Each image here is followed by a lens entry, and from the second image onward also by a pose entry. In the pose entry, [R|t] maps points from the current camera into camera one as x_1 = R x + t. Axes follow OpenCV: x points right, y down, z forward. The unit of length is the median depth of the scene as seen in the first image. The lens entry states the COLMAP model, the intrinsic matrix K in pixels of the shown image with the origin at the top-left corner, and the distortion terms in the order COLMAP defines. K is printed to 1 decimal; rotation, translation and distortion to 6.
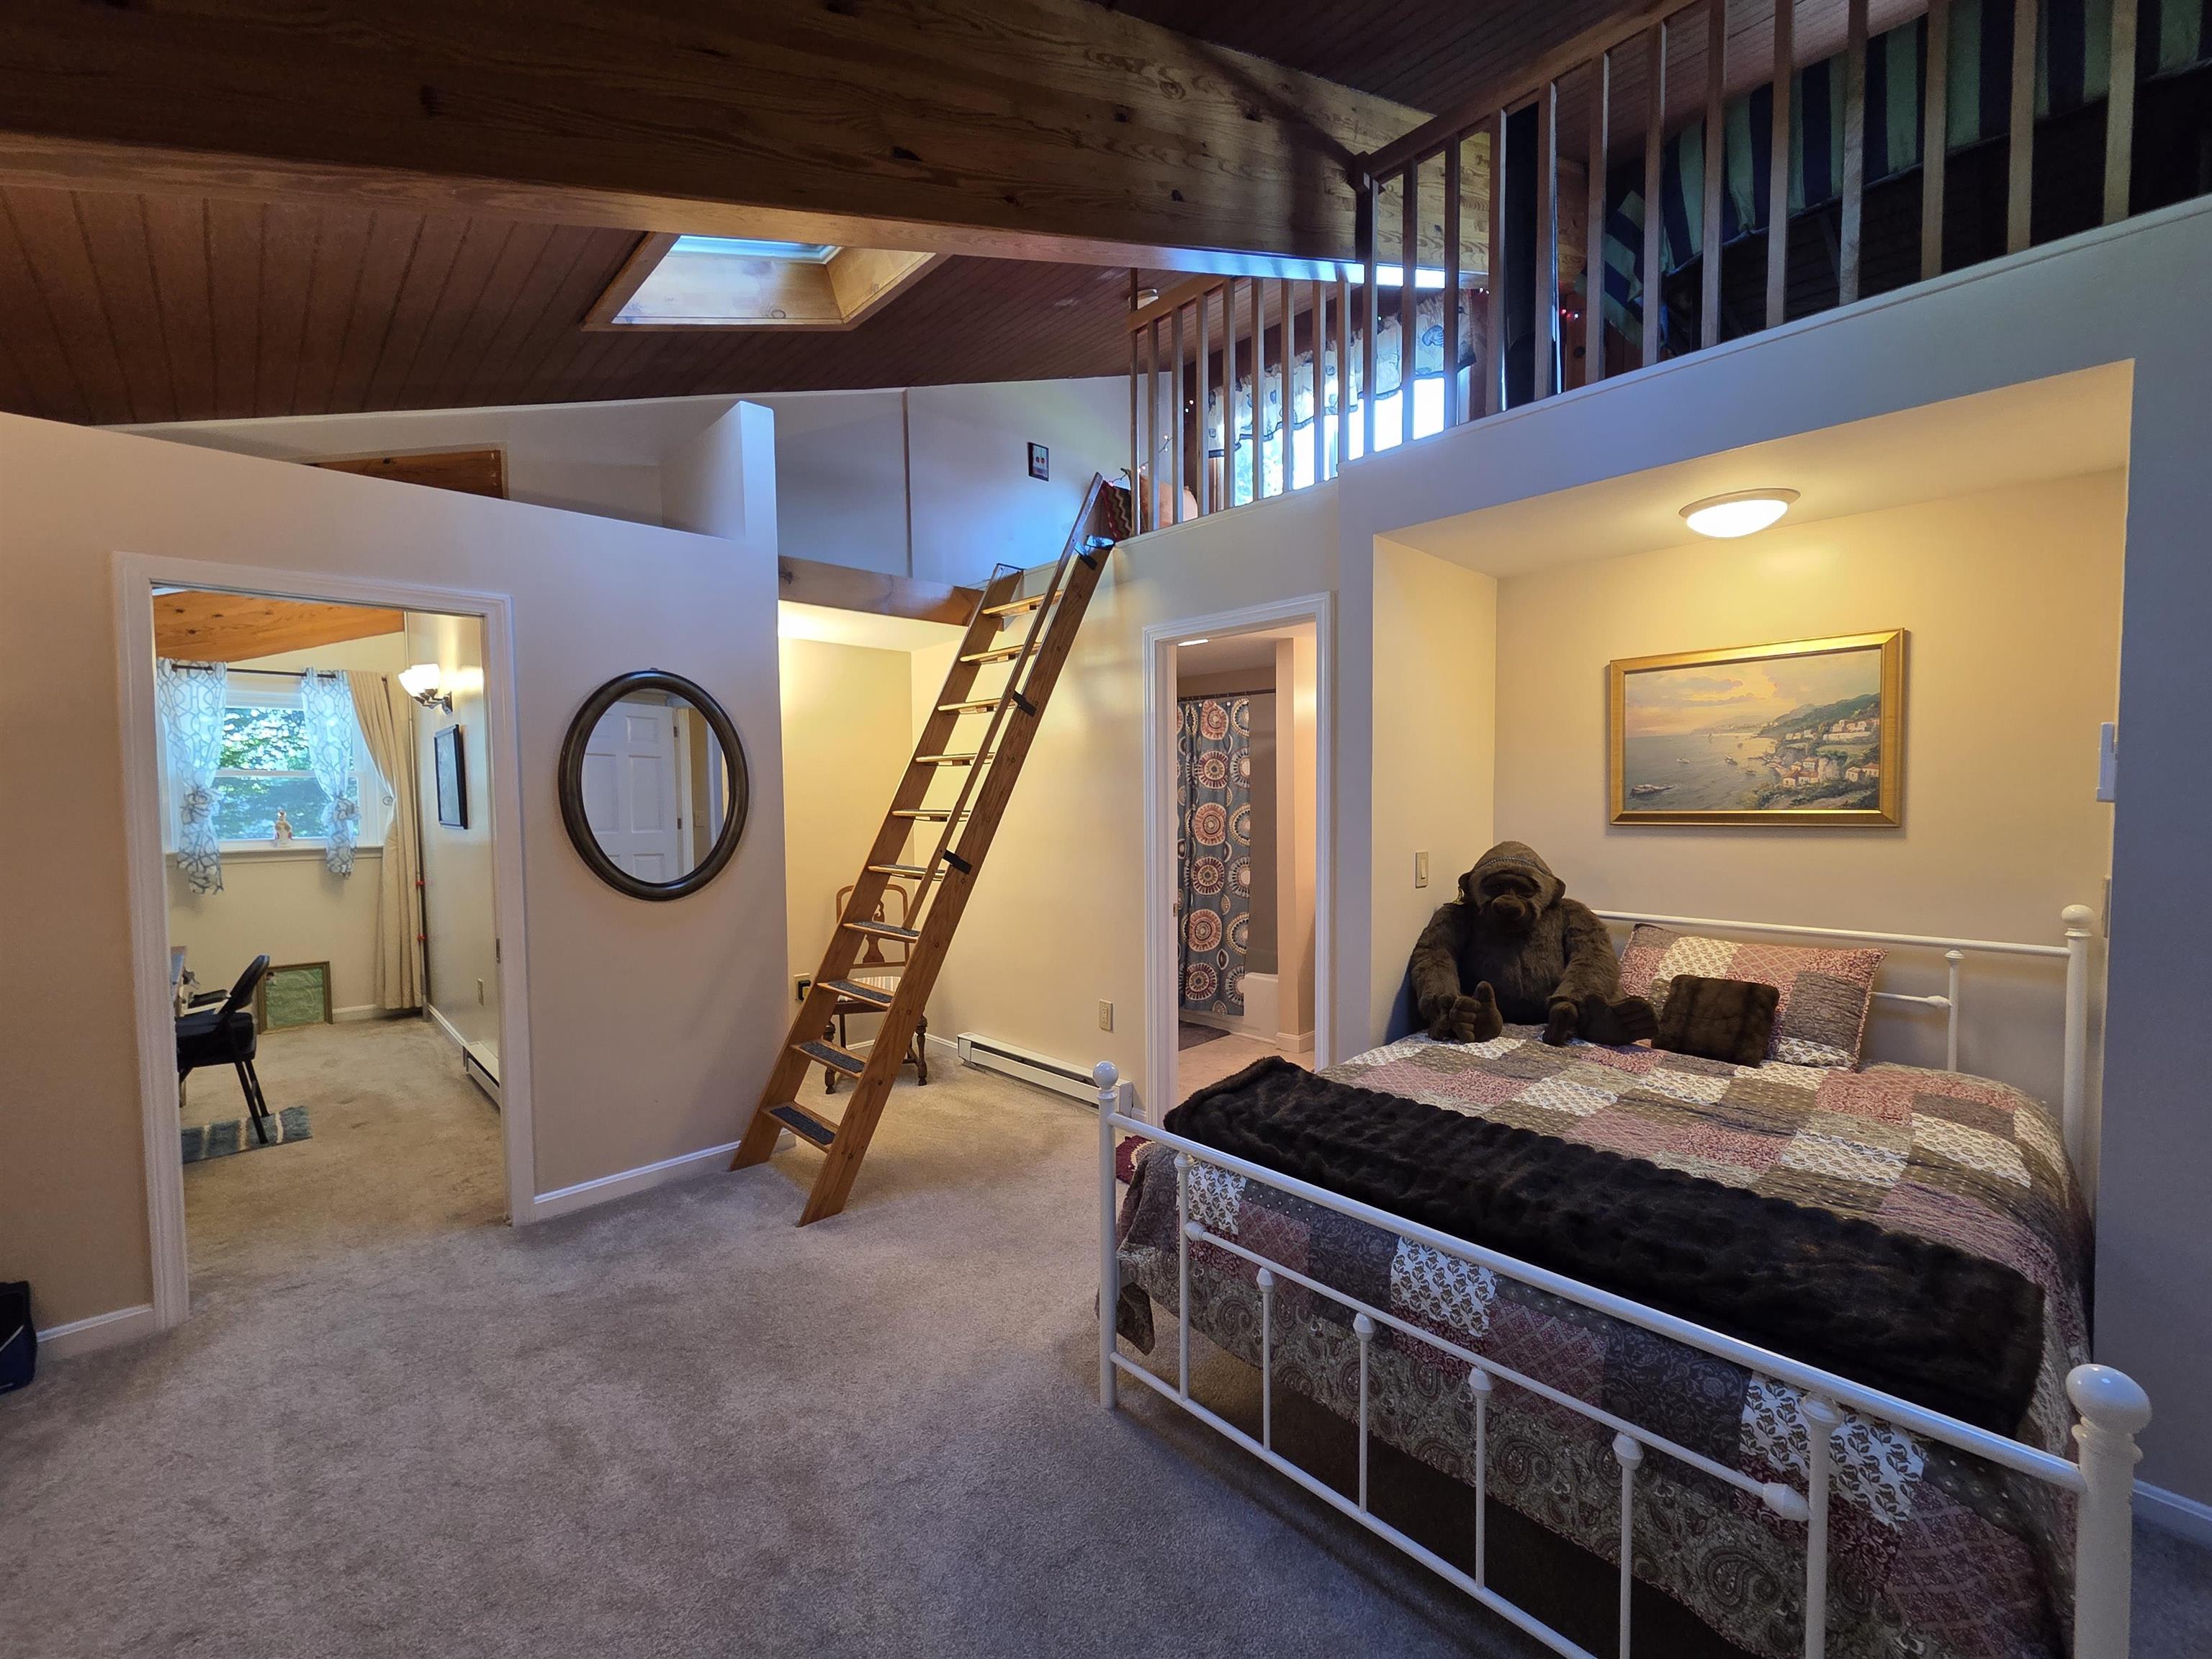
lens RADIAL K [[895.3, 0, 1108.2], [0, 895.3, 830.4], [0, 0, 1]] dist [-0.001850, 0.000270]
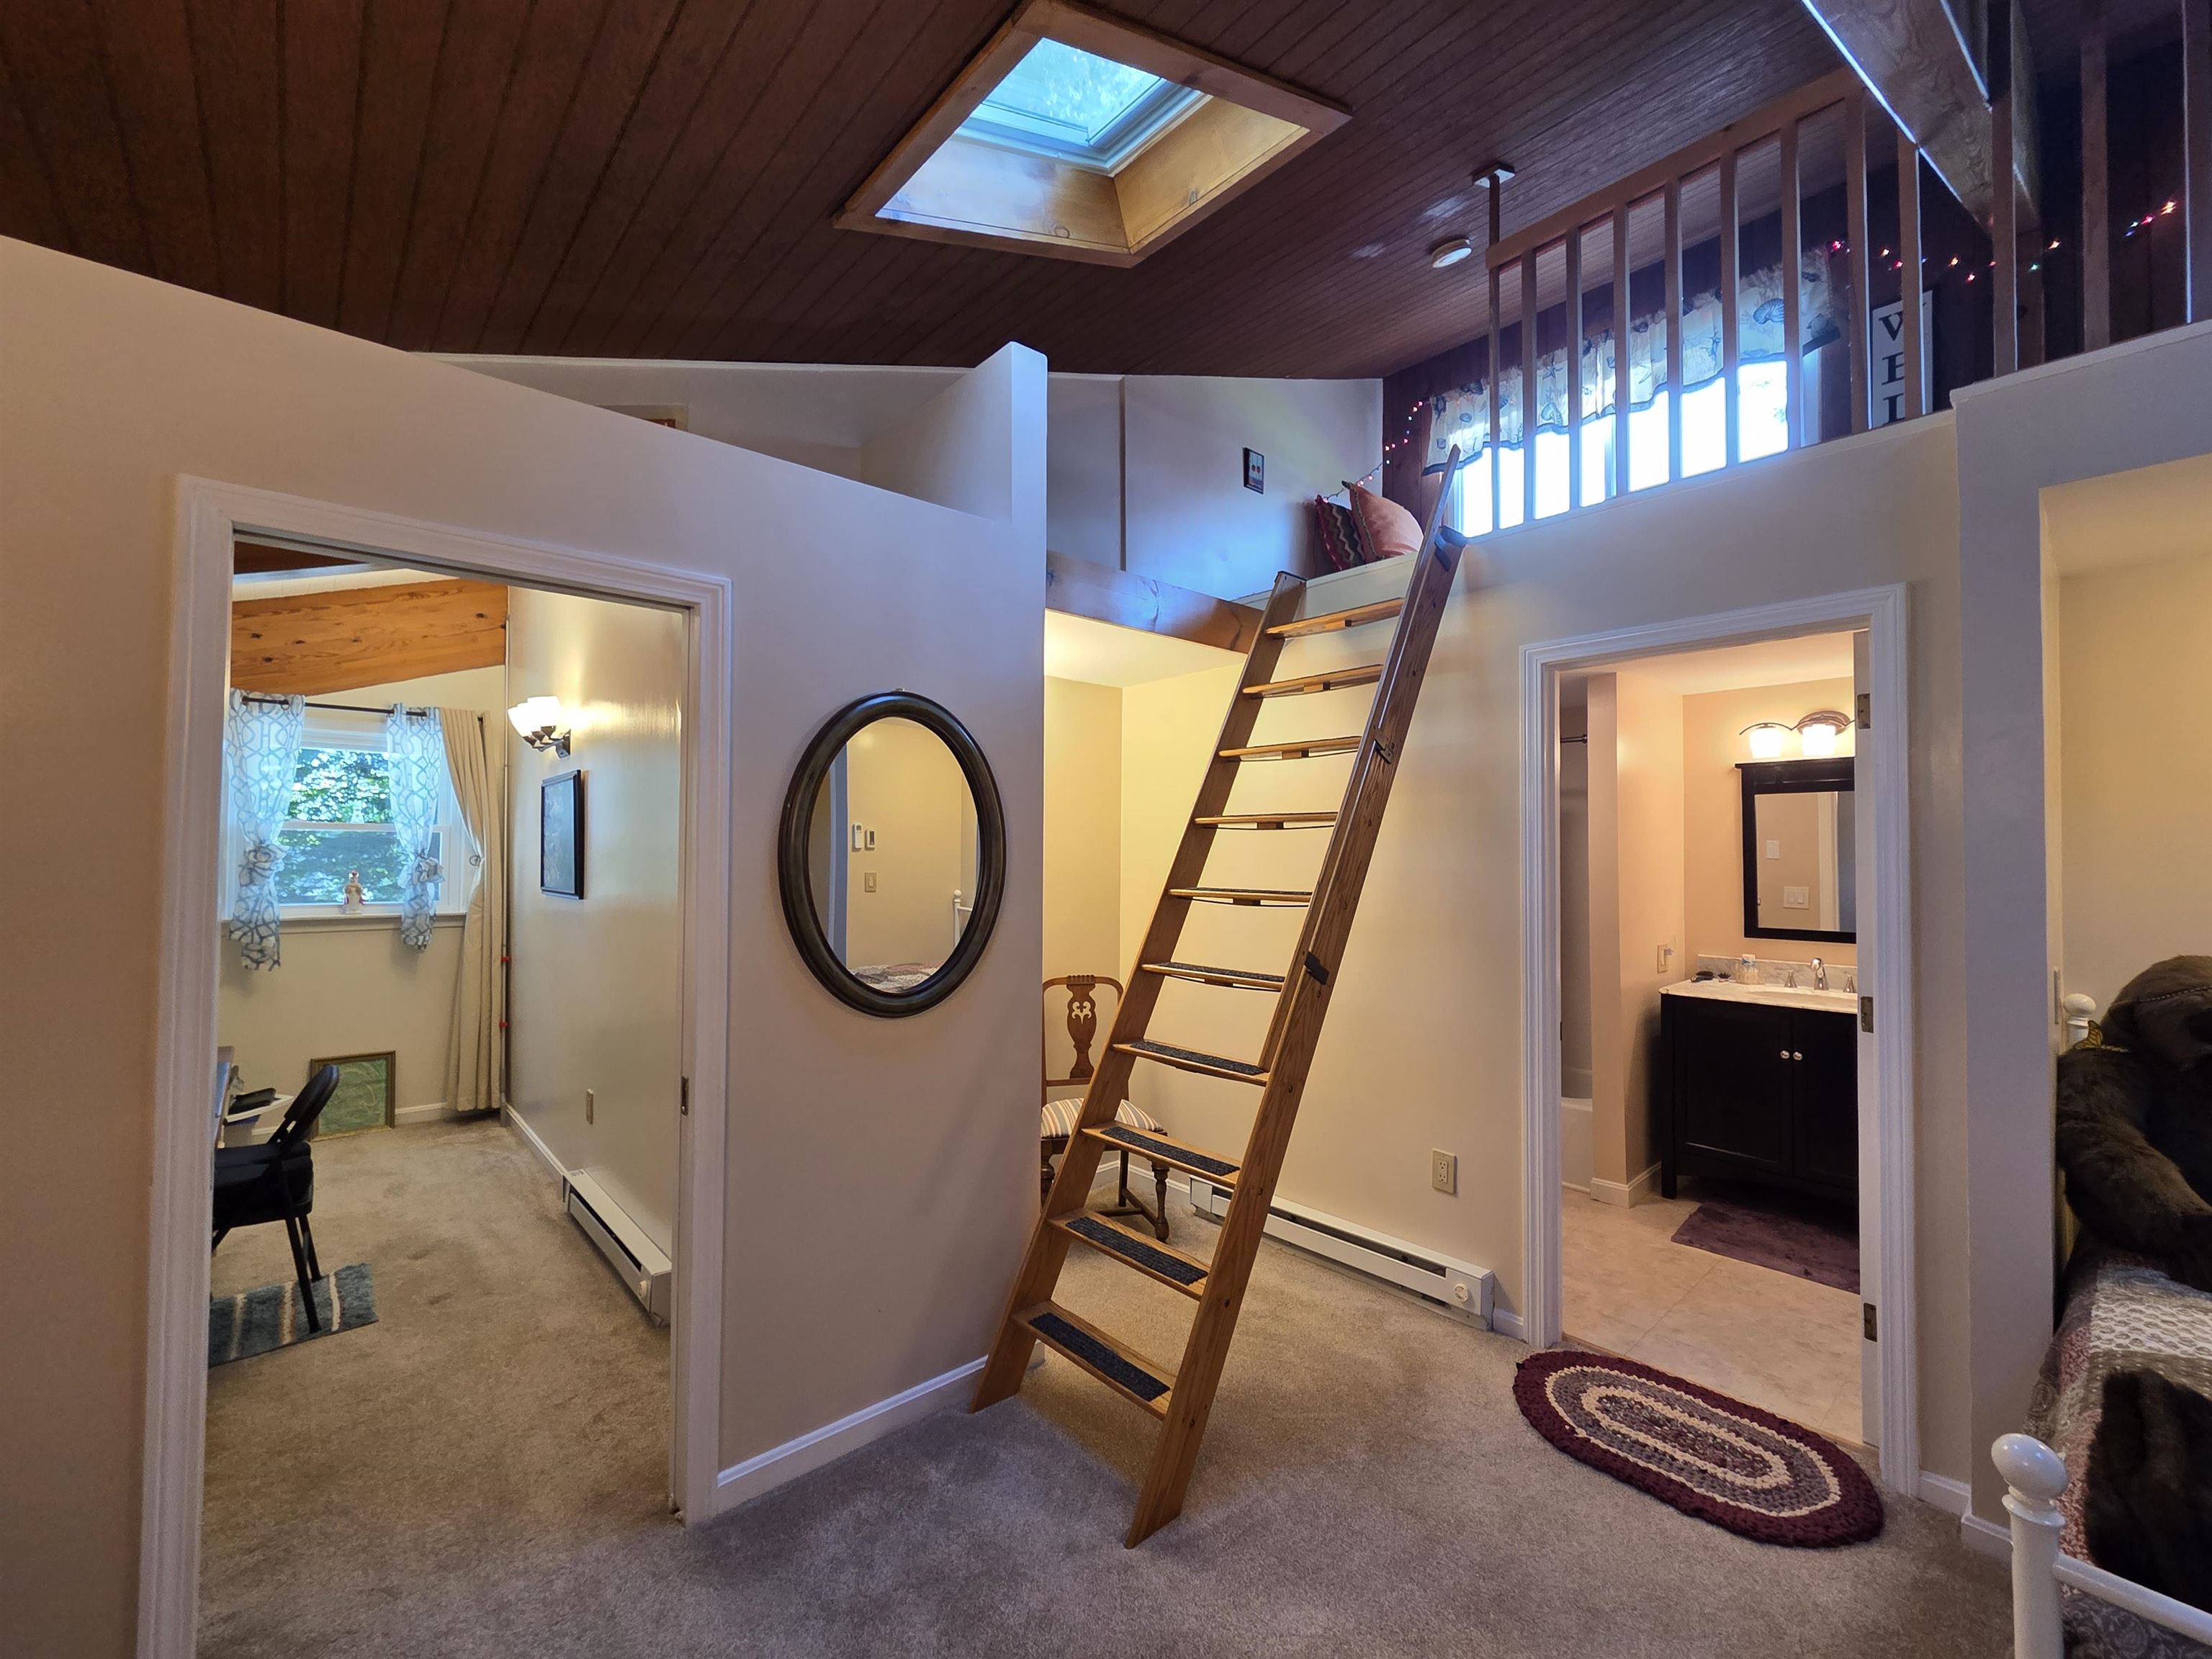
lens RADIAL K [[895.3, 0, 1105.0], [0, 895.3, 828.4], [0, 0, 1]] dist [-0.001850, 0.000270]
pose [[0.999411, 0.012406, -0.031994, -0.254515], [-0.014602, 0.997487, -0.069333, -0.018311], [0.031053, 0.069760, 0.997080, 0.237670]]
